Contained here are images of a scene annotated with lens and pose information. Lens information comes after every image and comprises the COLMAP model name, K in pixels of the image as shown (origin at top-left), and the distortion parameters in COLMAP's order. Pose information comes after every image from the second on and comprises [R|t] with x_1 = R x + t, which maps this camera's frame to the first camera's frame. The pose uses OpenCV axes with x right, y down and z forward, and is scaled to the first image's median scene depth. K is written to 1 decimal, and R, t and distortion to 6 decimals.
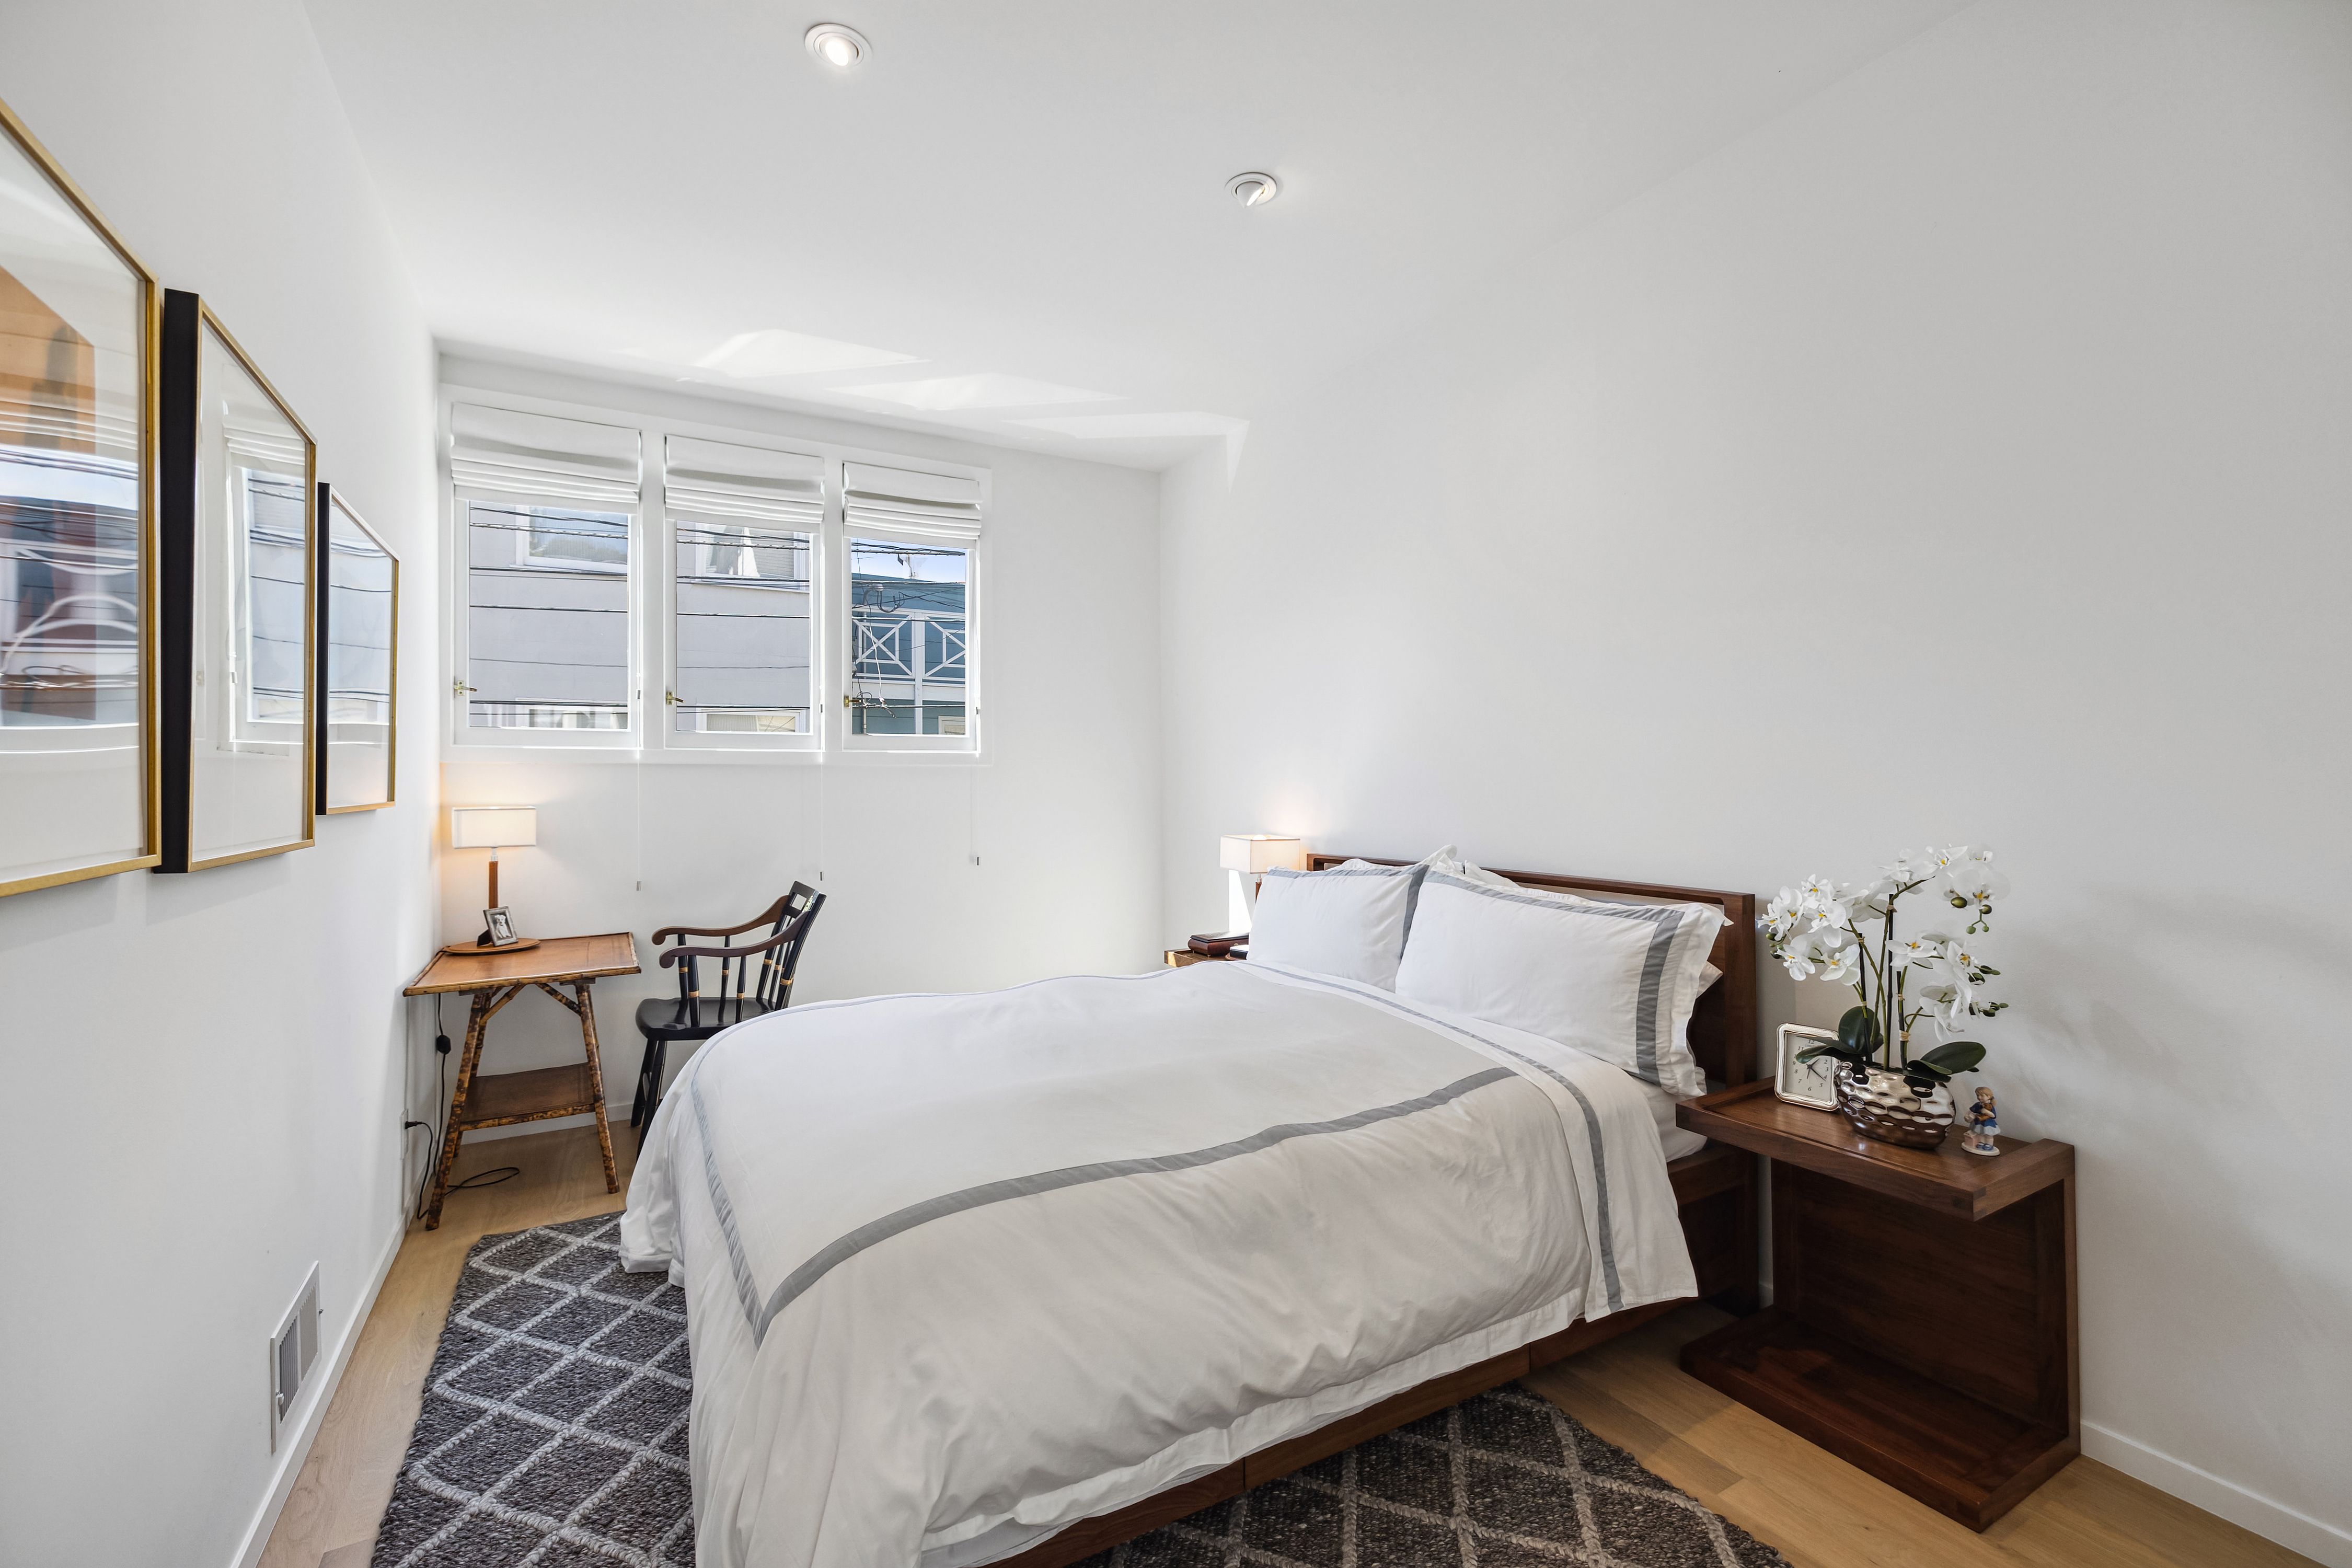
lens RADIAL K [[988.4, 0, 1139.5], [0, 988.4, 783.4], [0, 0, 1]] dist [0.002833, -0.000882]
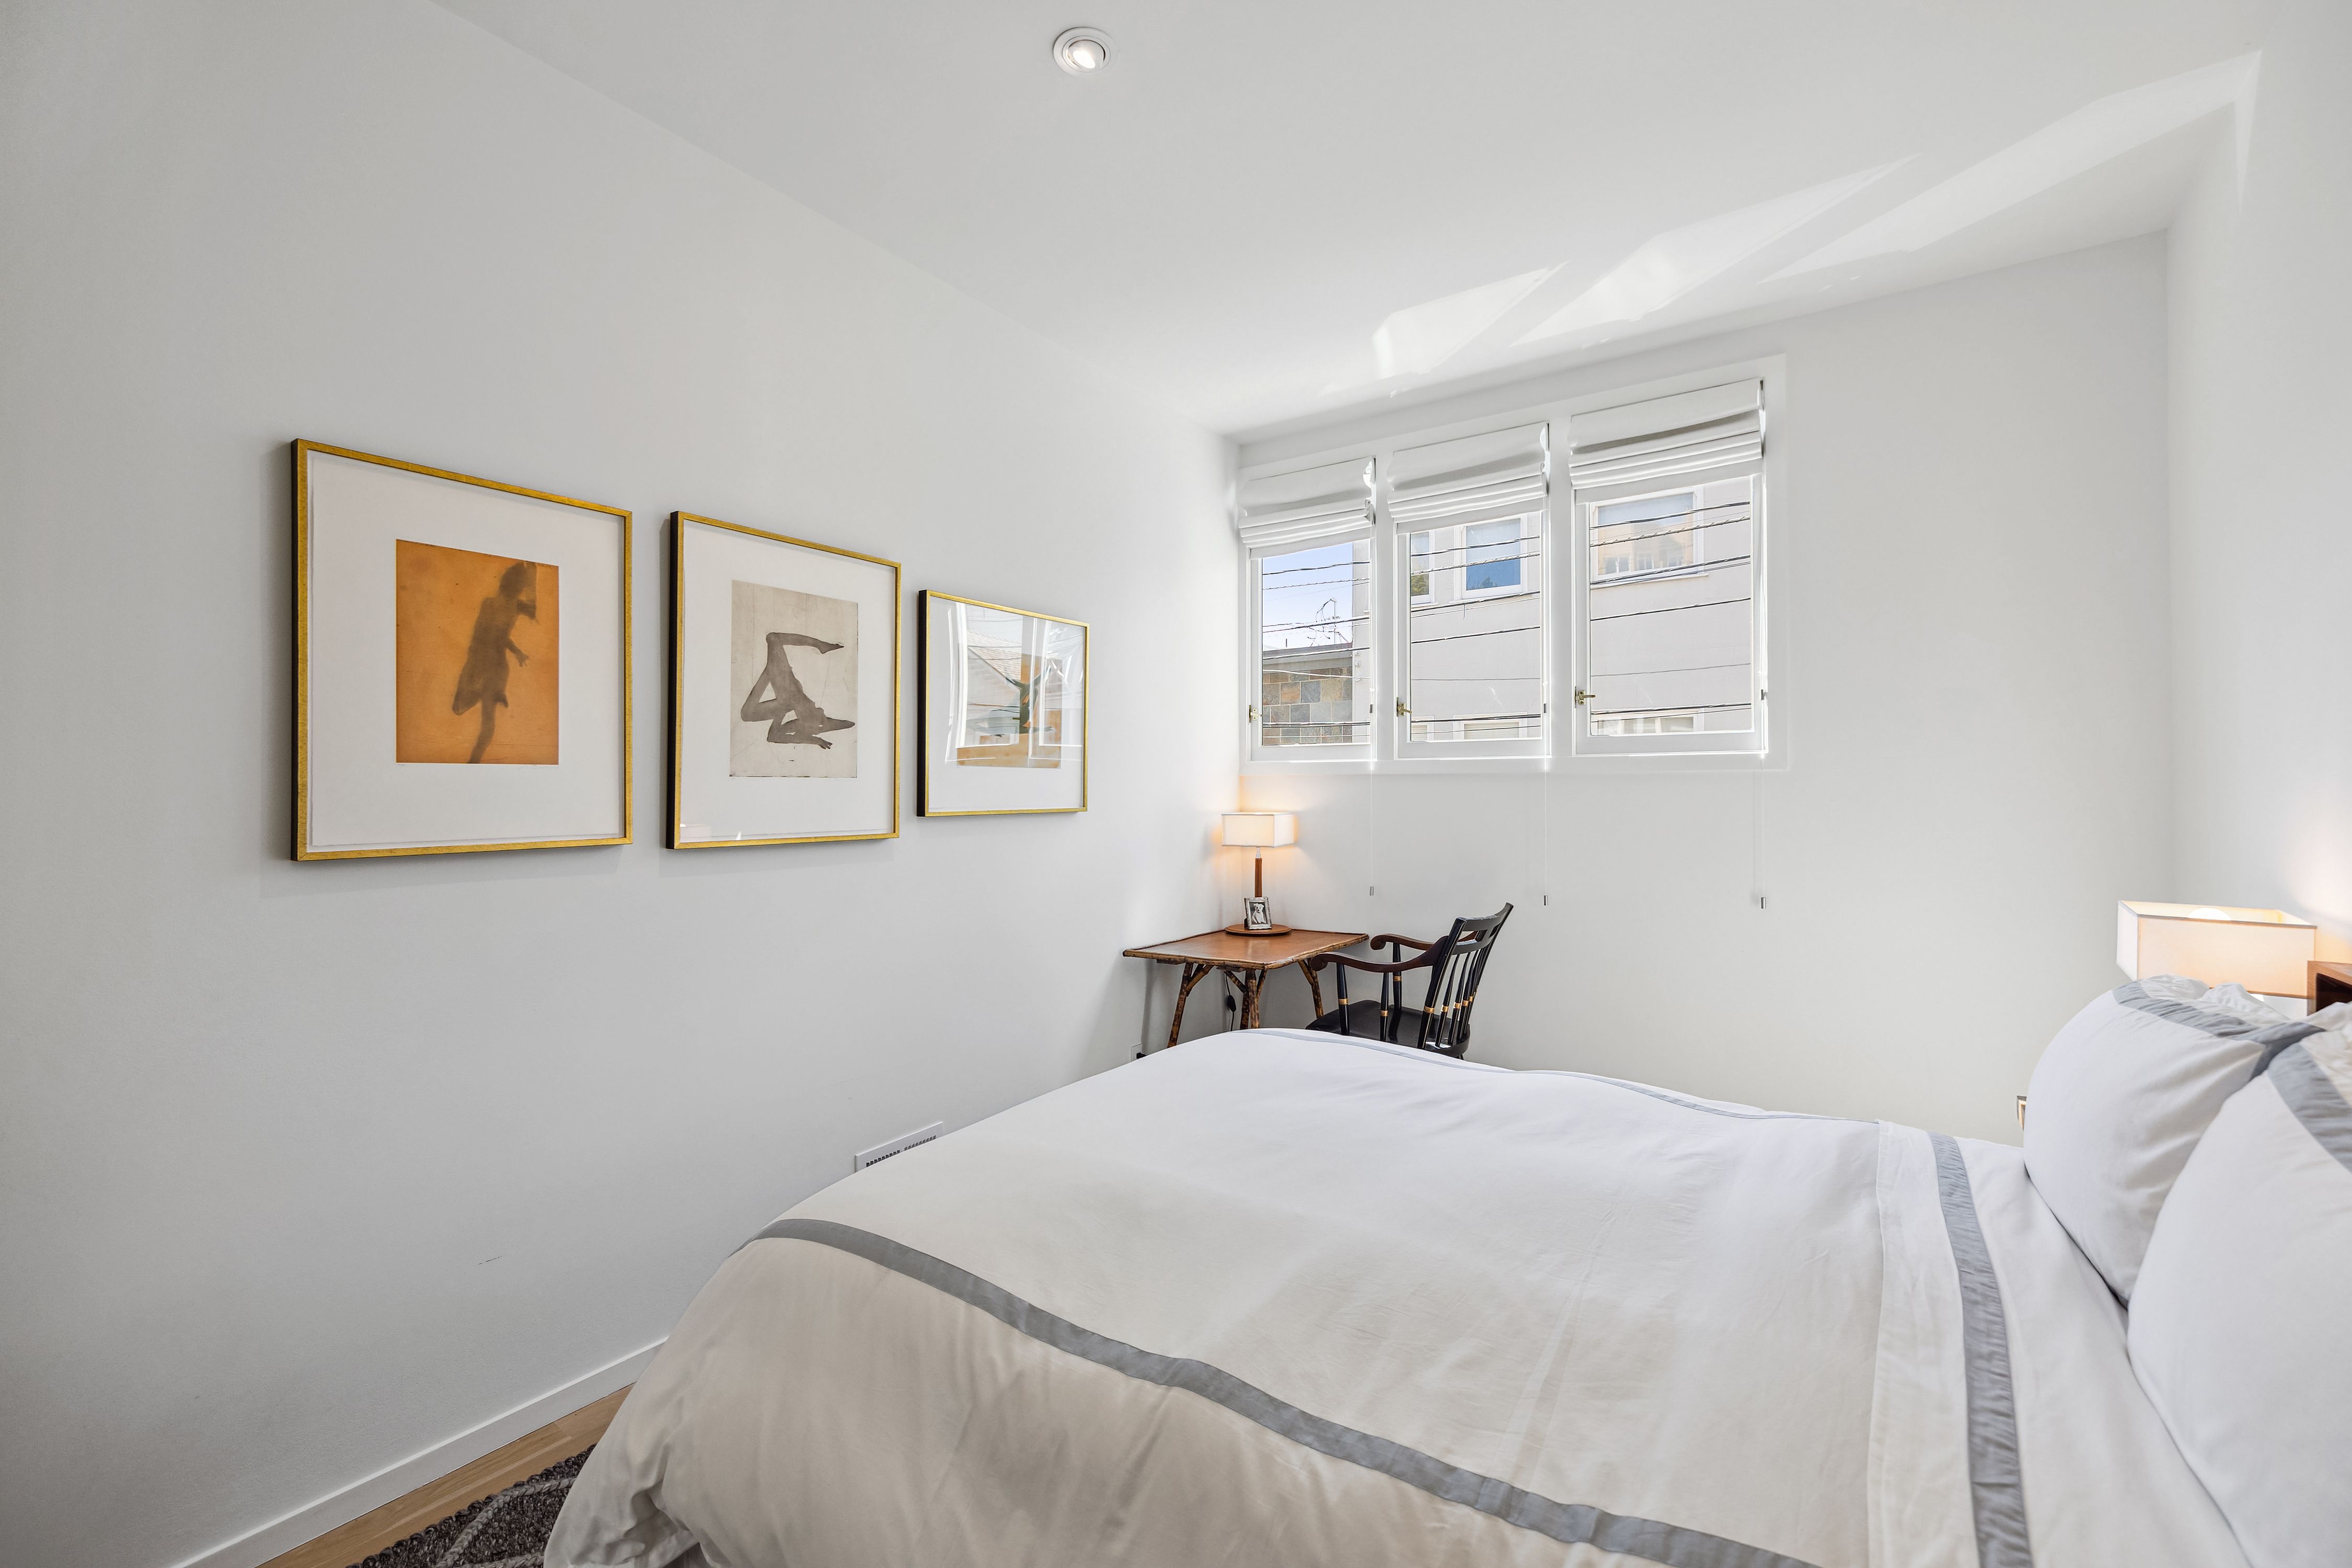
lens RADIAL K [[988.4, 0, 1173.0], [0, 988.4, 779.2], [0, 0, 1]] dist [0.002833, -0.000882]
pose [[0.455404, -0.005919, -0.890265, 0.350343], [-0.001180, 0.999973, -0.007252, -0.007283], [0.890284, 0.004354, 0.455385, 0.359544]]
